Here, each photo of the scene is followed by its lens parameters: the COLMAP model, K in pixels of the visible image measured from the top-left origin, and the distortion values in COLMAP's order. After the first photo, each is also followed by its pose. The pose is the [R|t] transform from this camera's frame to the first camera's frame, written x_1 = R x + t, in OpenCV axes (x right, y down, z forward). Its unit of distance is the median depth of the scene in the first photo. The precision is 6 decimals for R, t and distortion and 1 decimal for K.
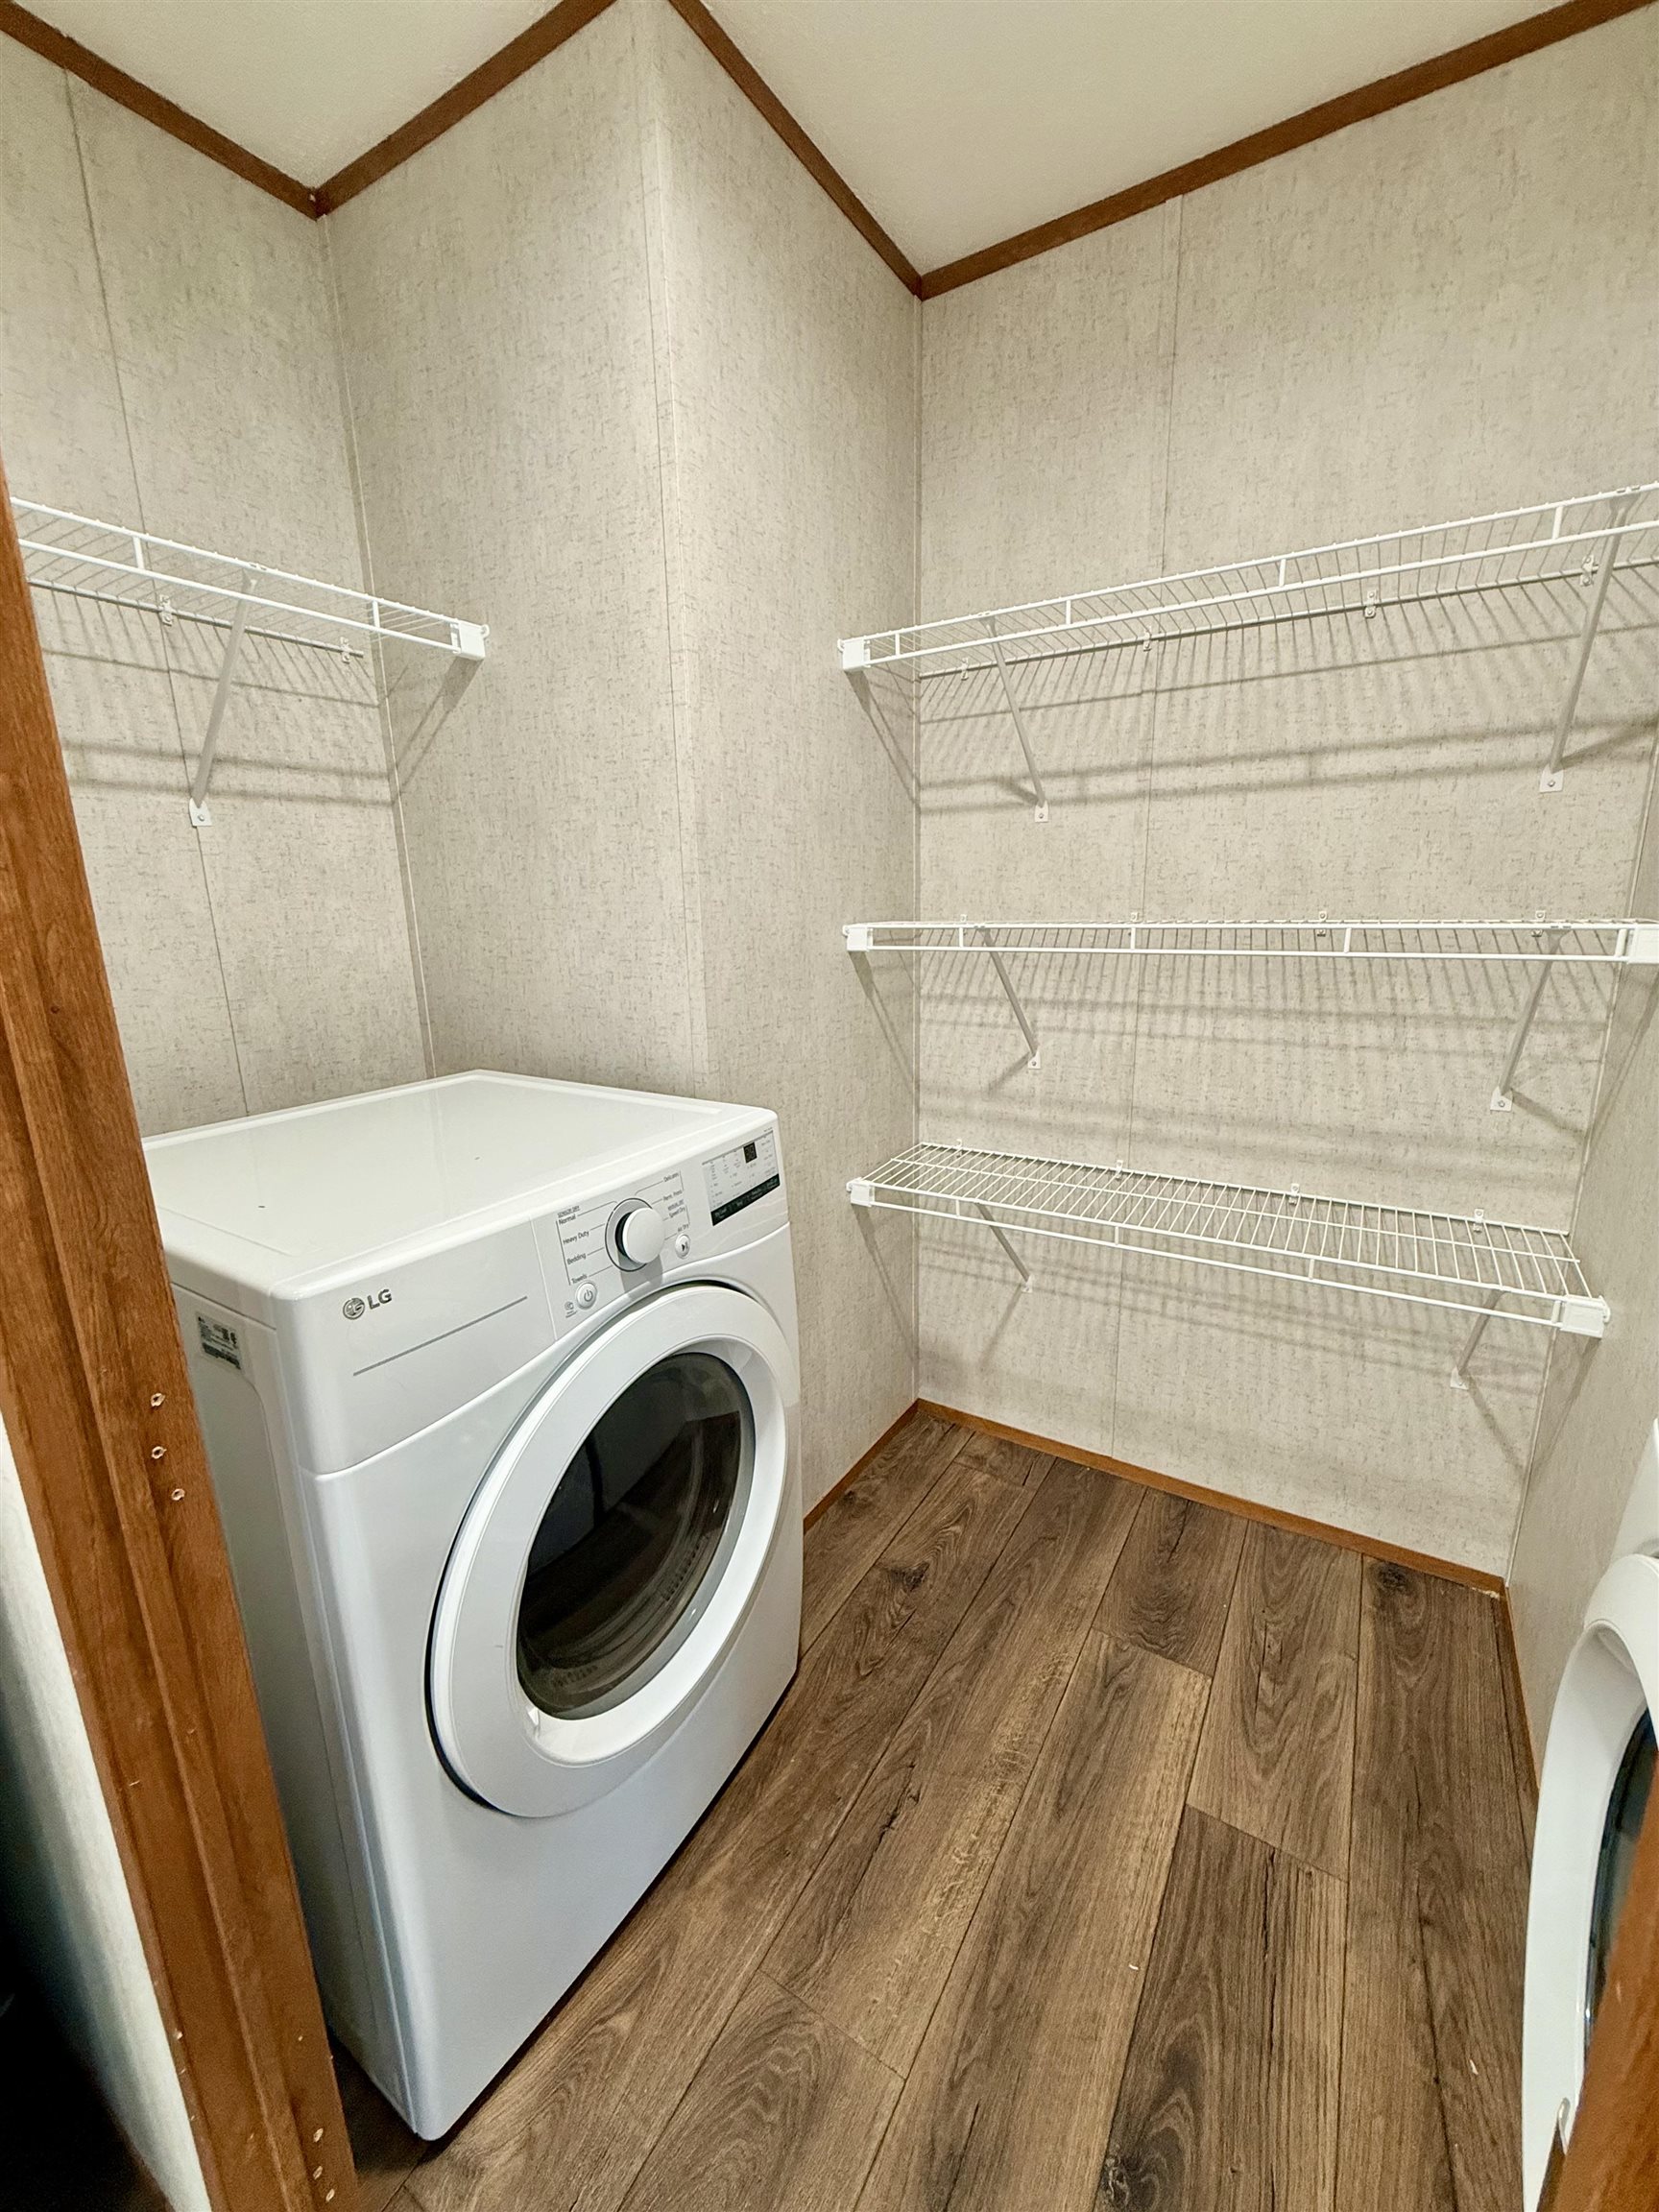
lens RADIAL K [[877.6, 0, 819.4], [0, 877.6, 1110.5], [0, 0, 1]] dist [0.000325, -0.000104]
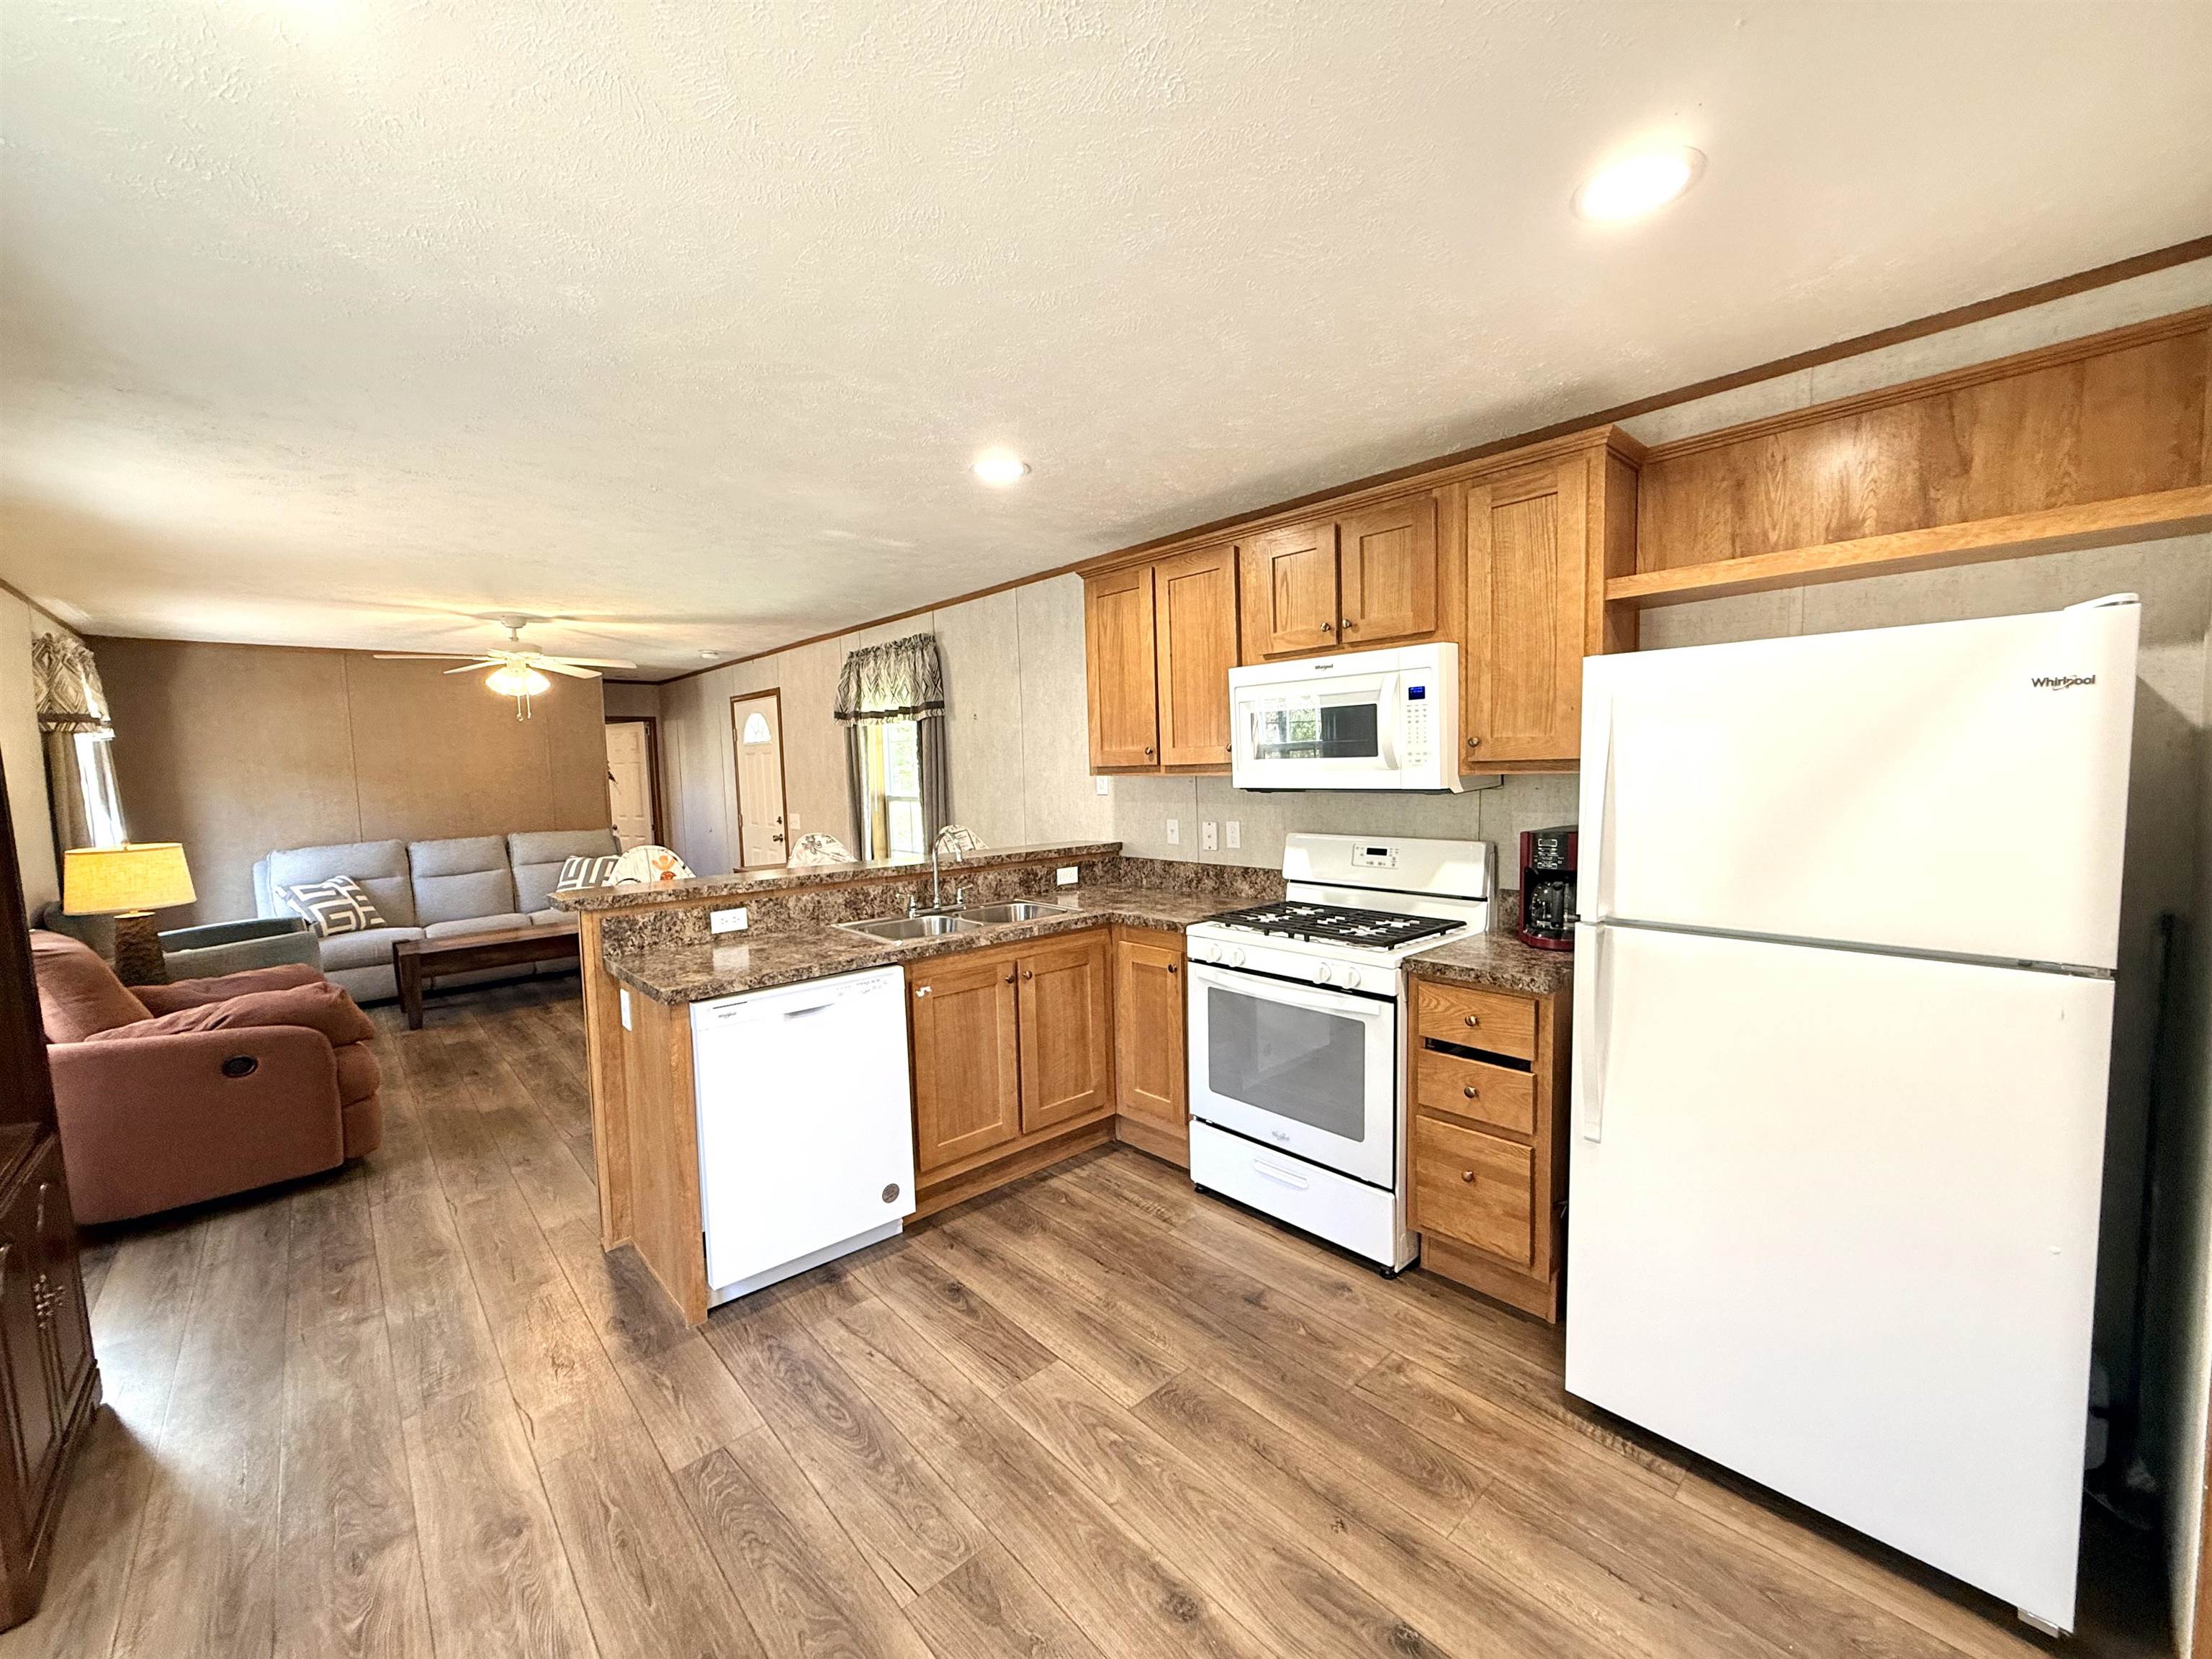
lens RADIAL K [[877.6, 0, 1100.6], [0, 877.6, 834.8], [0, 0, 1]] dist [0.000325, -0.000104]
pose [[-0.269157, 0.108259, -0.956992, 1.722289], [-0.209059, 0.963402, 0.167783, -0.442435], [0.940132, 0.245228, -0.236674, 1.104357]]
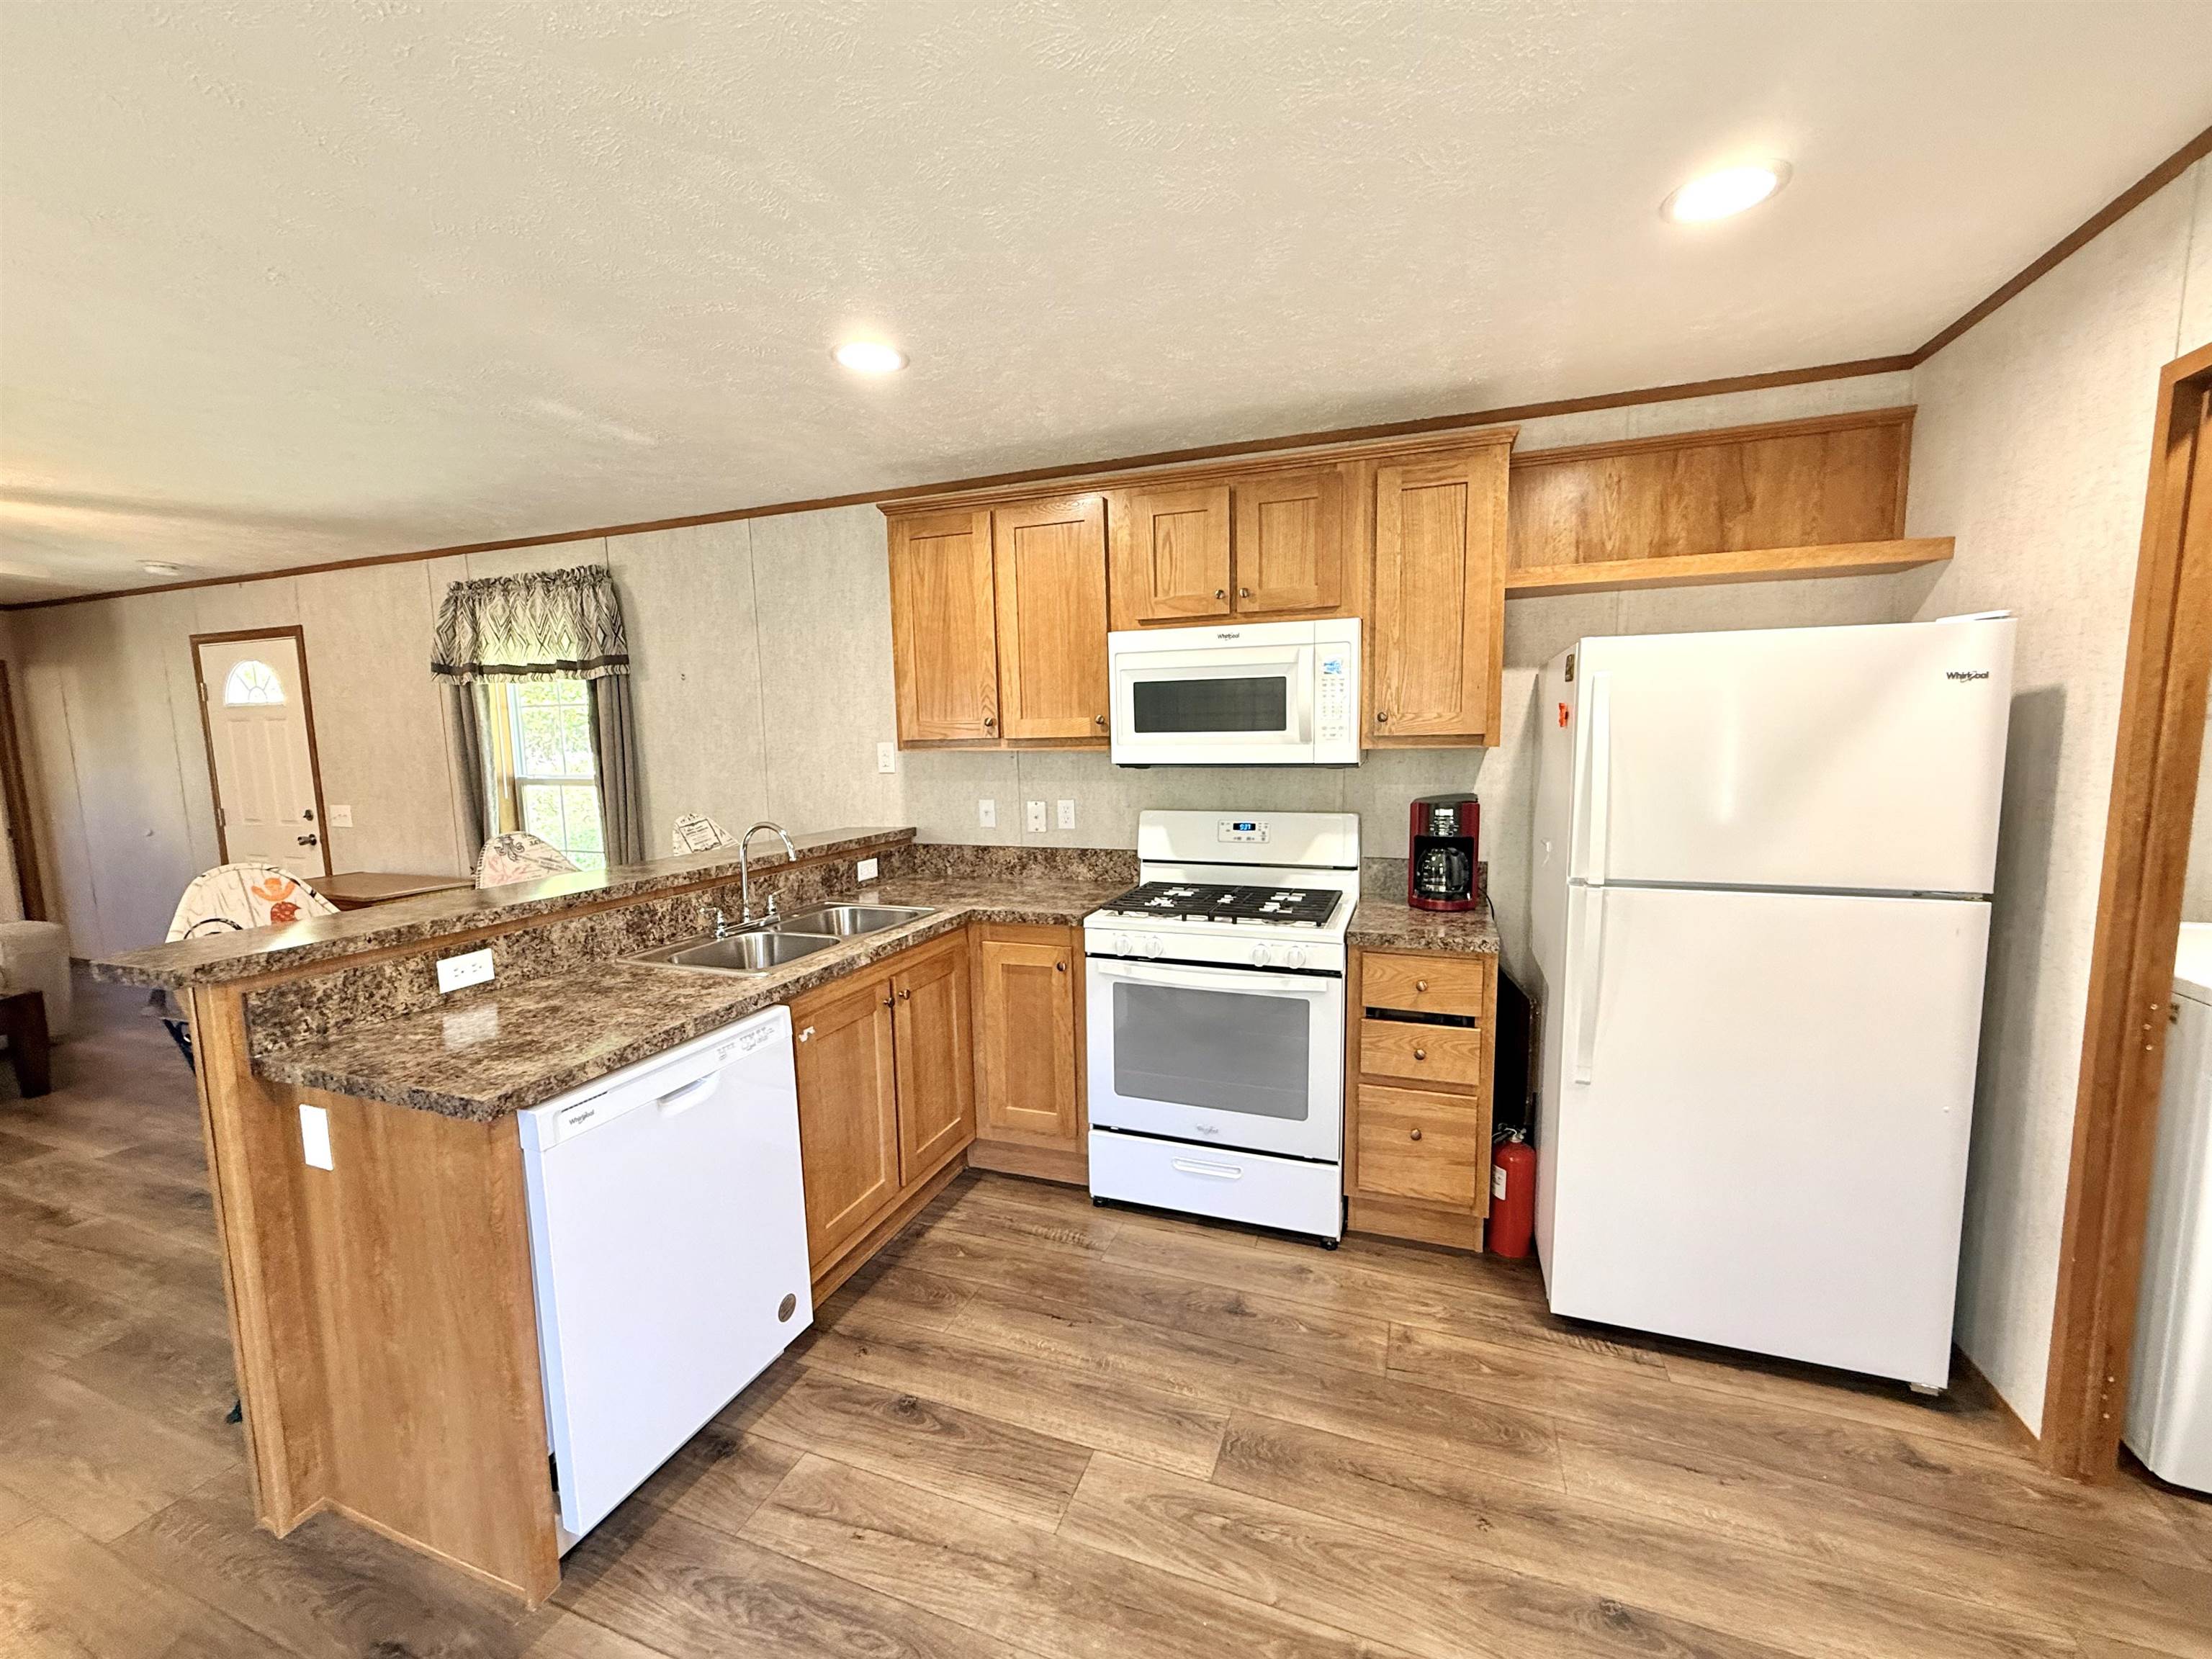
lens RADIAL K [[877.6, 0, 1100.3], [0, 877.6, 833.0], [0, 0, 1]] dist [0.000325, -0.000104]
pose [[0.201411, 0.133365, -0.970385, 1.496533], [-0.231700, 0.969059, 0.085092, -0.270313], [0.951708, 0.207700, 0.226080, 0.431748]]
